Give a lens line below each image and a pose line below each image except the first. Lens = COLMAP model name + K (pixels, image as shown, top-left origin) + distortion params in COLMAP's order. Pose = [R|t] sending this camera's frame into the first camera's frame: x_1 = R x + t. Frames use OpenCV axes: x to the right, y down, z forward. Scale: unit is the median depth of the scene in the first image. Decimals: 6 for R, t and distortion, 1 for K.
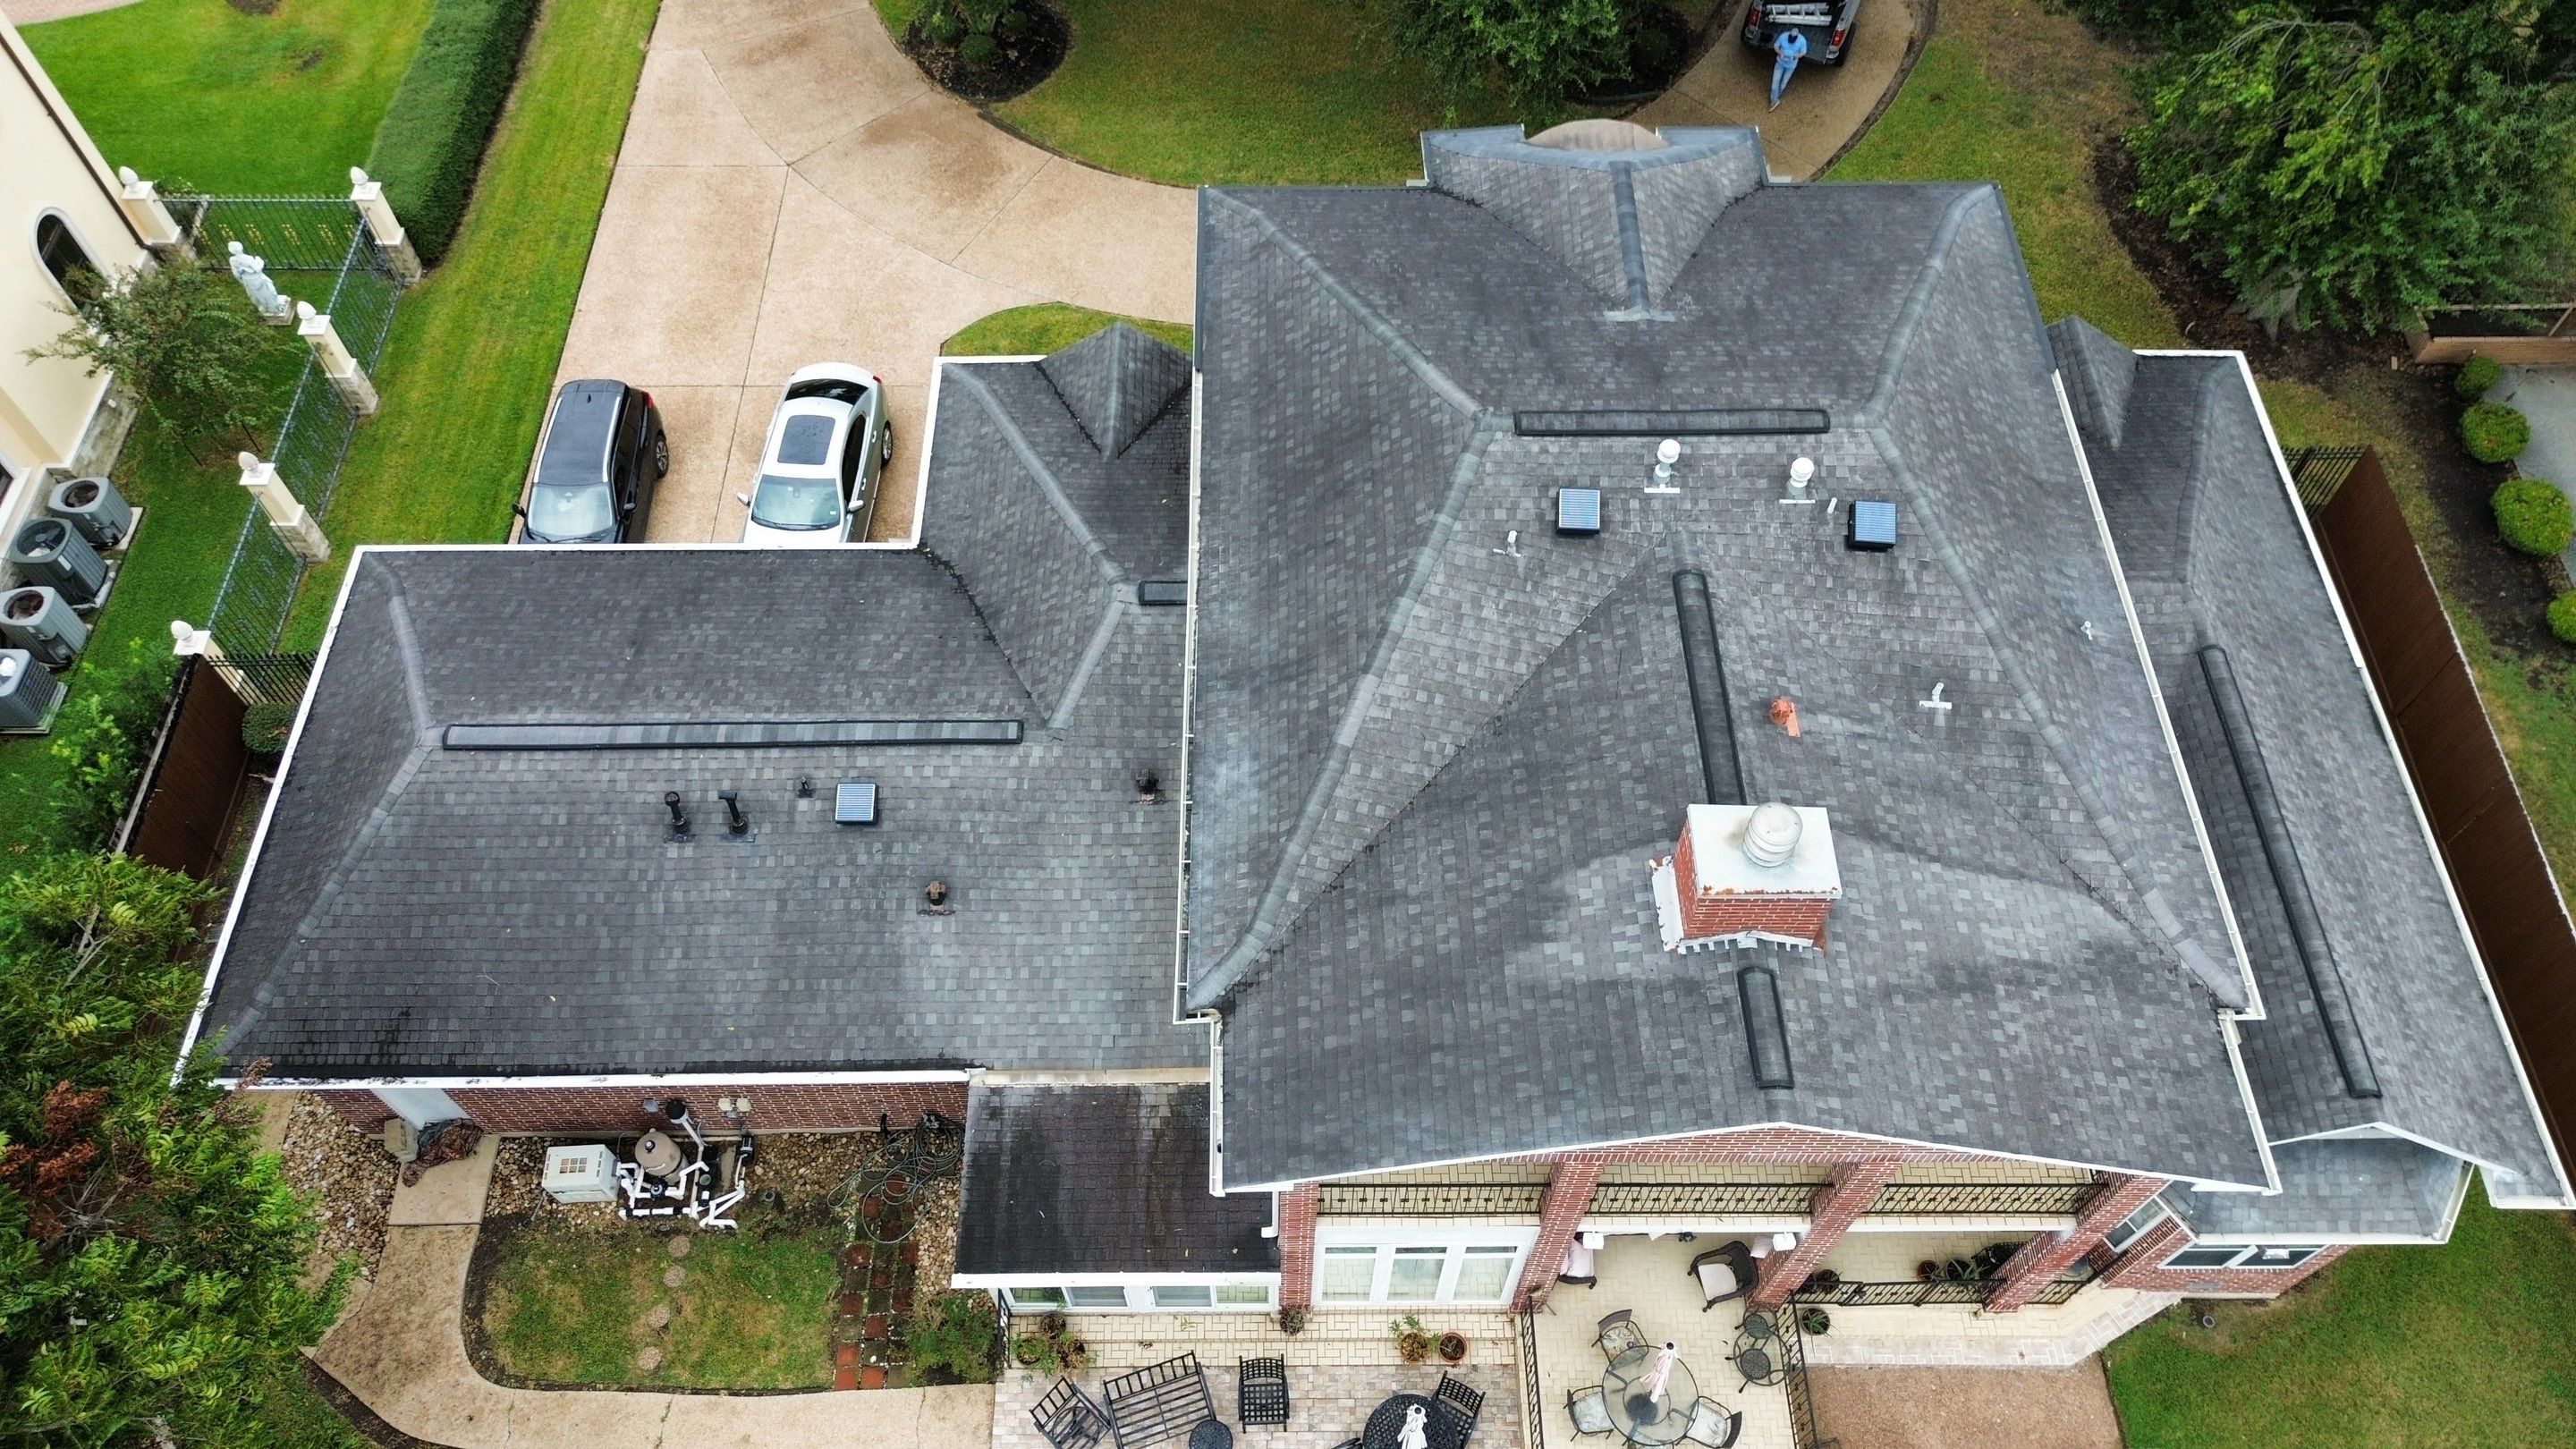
lens RADIAL K [[1833.2, 0, 1288.0], [0, 1833.2, 724.5], [0, 0, 1]] dist [0.065602, -0.080543]
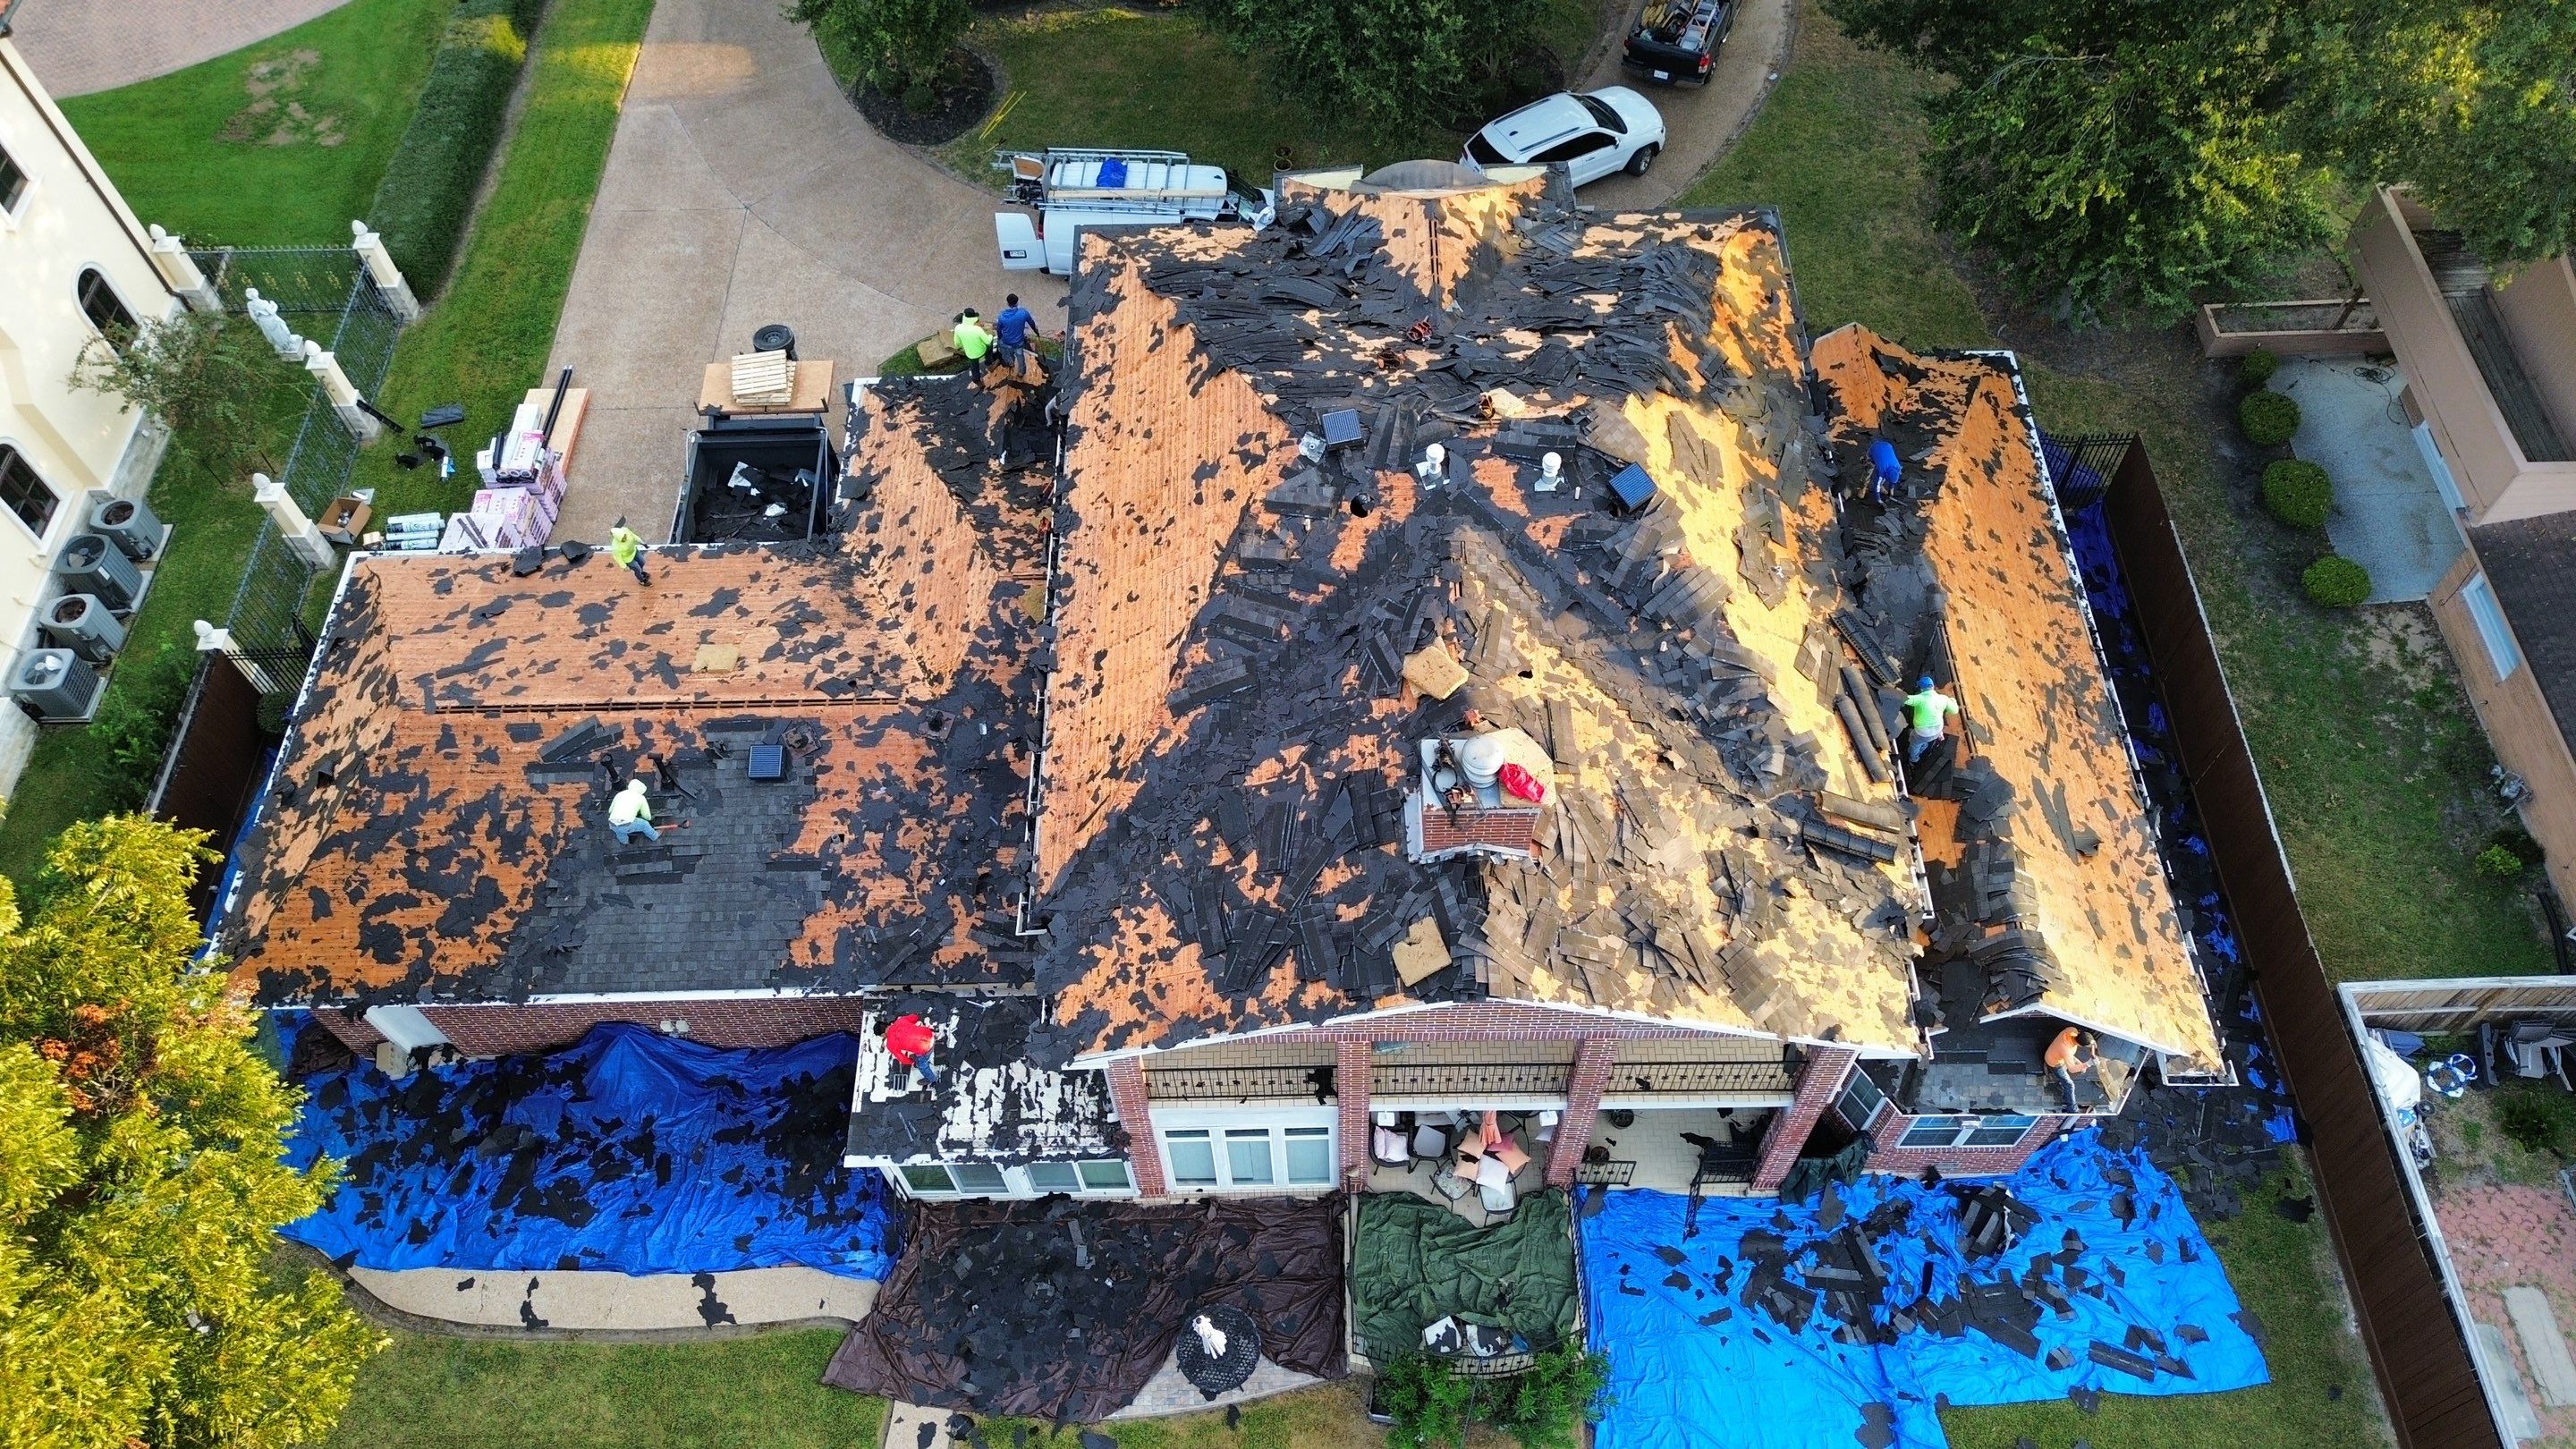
lens RADIAL K [[1833.2, 0, 1288.0], [0, 1833.2, 724.5], [0, 0, 1]] dist [0.065602, -0.080543]
pose [[0.999594, -0.015229, -0.024074, 0.096269], [0.015083, 0.999867, -0.006237, 0.024304], [0.024166, 0.005872, 0.999691, -0.125479]]
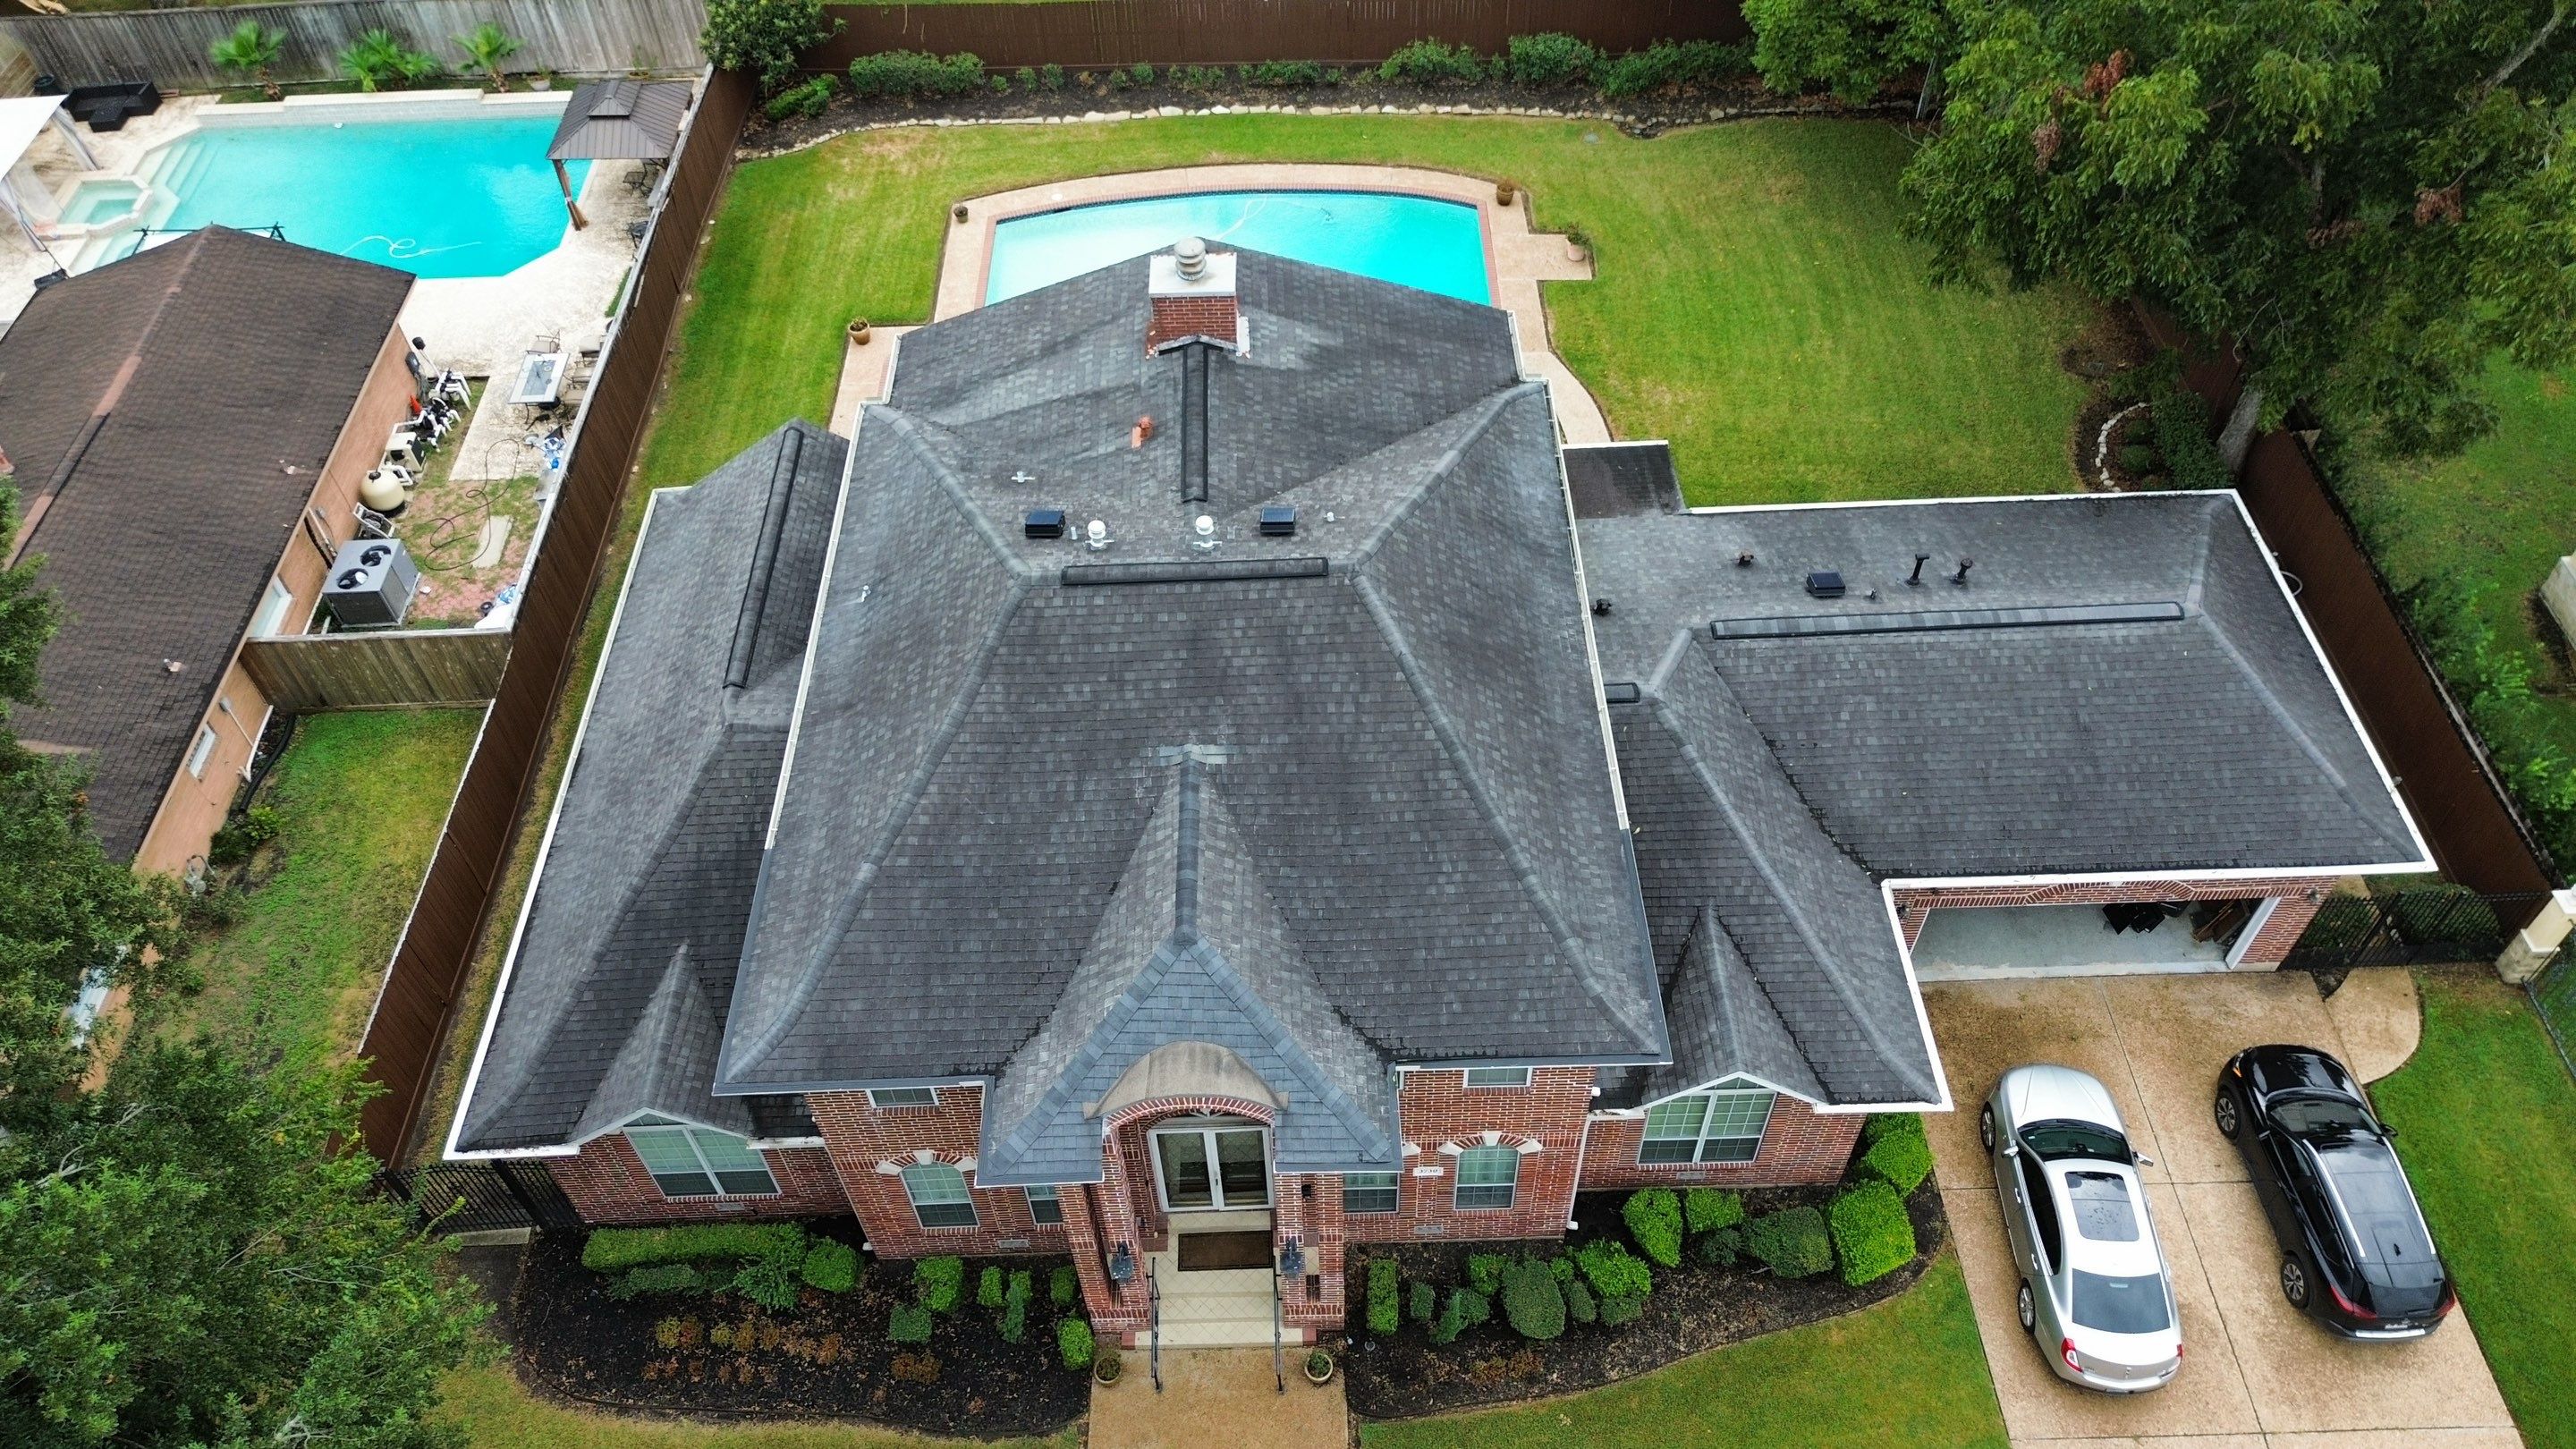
lens RADIAL K [[1833.2, 0, 1288.0], [0, 1833.2, 724.5], [0, 0, 1]] dist [0.065602, -0.080543]
pose [[-0.999400, 0.031514, 0.014353, 0.097067], [0.004927, -0.280867, 0.959734, -0.942946], [0.034276, 0.959229, 0.280544, 0.552452]]
